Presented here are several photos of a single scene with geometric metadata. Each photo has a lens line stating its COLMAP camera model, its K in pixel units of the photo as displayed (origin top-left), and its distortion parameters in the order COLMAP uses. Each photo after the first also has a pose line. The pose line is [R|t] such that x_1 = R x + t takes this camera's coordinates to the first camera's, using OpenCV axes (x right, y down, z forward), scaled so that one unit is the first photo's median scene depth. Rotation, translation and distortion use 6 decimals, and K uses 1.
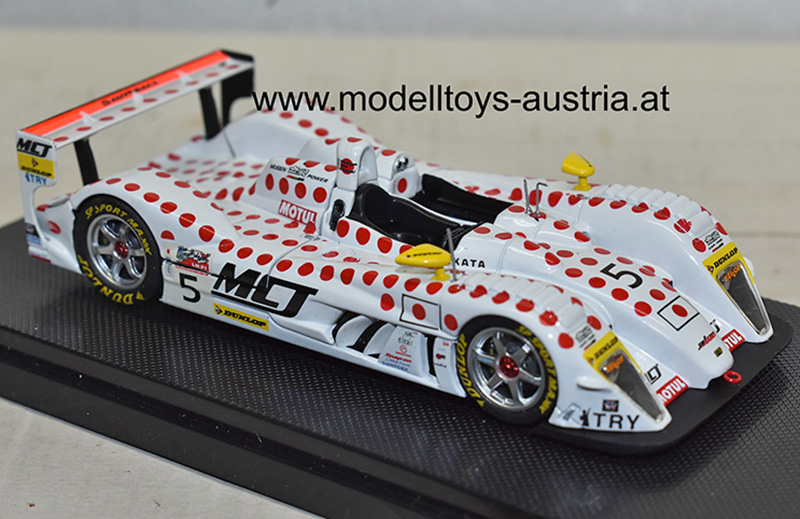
lens RADIAL K [[1979.1, 0, 400.0], [0, 1979.1, 259.5], [0, 0, 1]] dist [-0.060824, 0.184269]
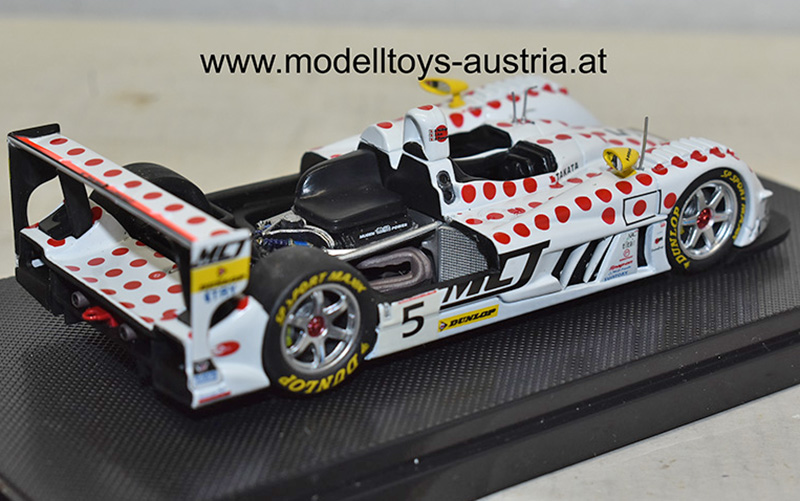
lens RADIAL K [[1904.3, 0, 400.0], [0, 1904.3, 250.5], [0, 0, 1]] dist [0.020940, 0.035311]
pose [[0.321026, -0.342430, 0.882997, -0.869991], [0.371776, 0.903070, 0.215051, -0.203049], [-0.871048, 0.259240, 0.417217, 0.665539]]
